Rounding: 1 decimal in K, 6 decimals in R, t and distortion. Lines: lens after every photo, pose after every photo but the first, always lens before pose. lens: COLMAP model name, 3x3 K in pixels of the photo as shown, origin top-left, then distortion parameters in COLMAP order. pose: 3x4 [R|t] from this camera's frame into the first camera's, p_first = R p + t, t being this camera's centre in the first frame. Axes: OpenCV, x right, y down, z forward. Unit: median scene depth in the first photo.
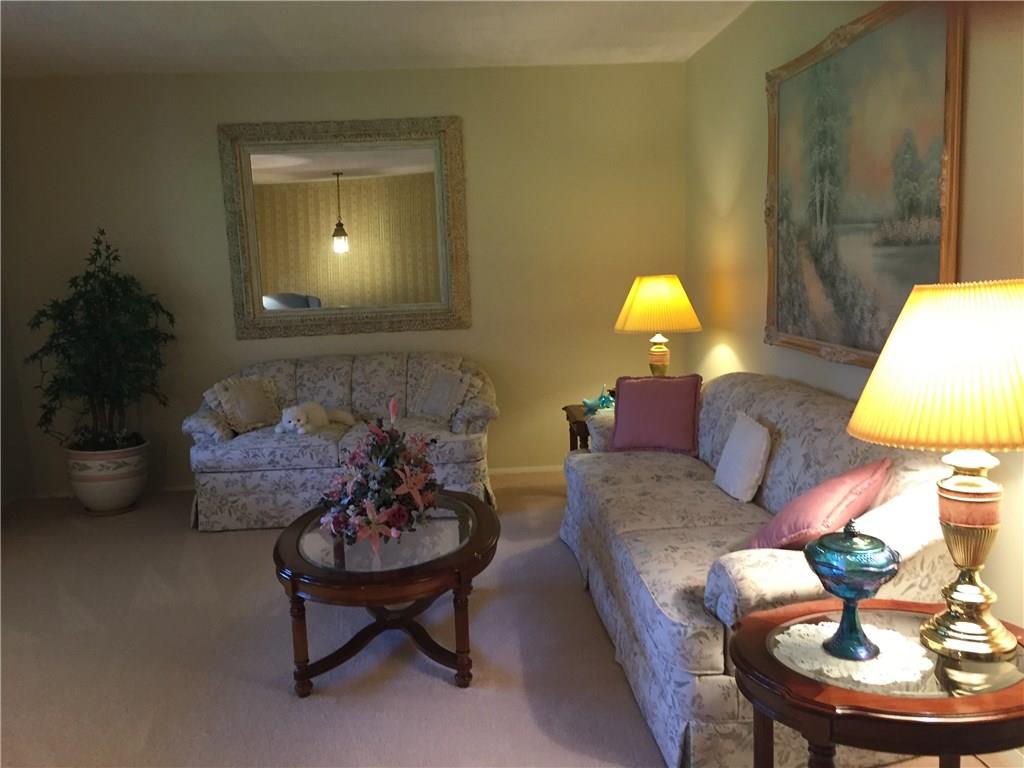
lens RADIAL K [[826.6, 0, 512.0], [0, 826.6, 384.0], [0, 0, 1]] dist [0.007228, 0.004831]
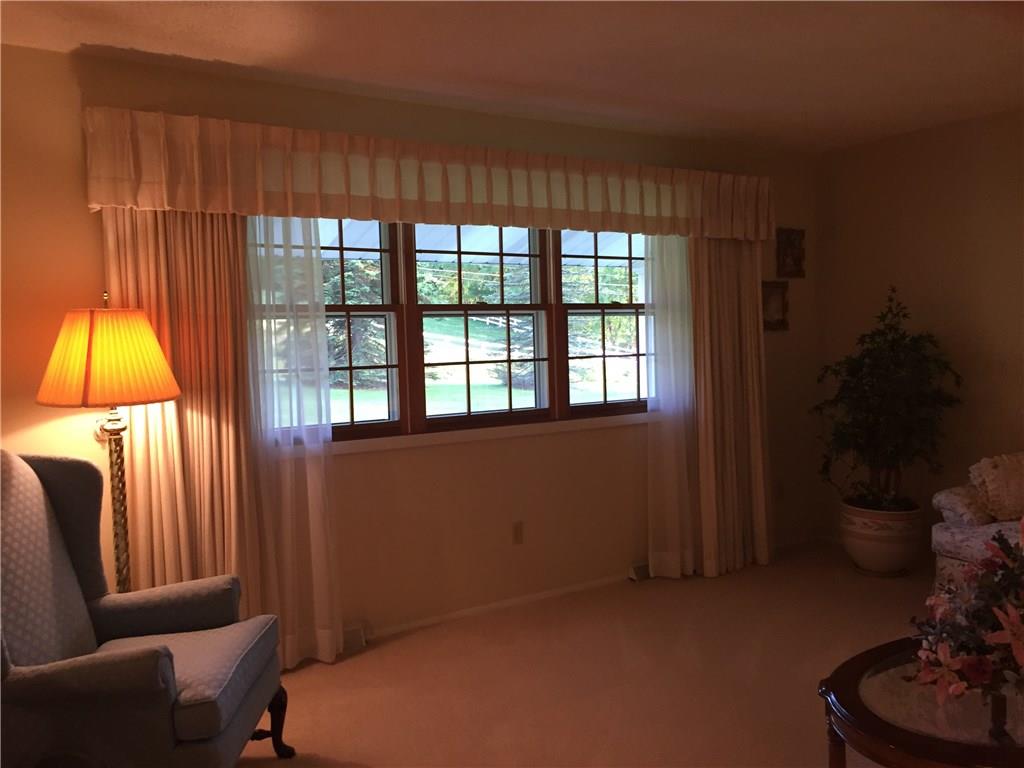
lens RADIAL K [[826.6, 0, 512.0], [0, 826.6, 384.0], [0, 0, 1]] dist [0.007228, 0.004831]
pose [[0.493106, 0.067296, -0.867362, 0.145049], [-0.119376, 0.992807, 0.009162, -0.026145], [0.861740, 0.099025, 0.497593, 0.127173]]
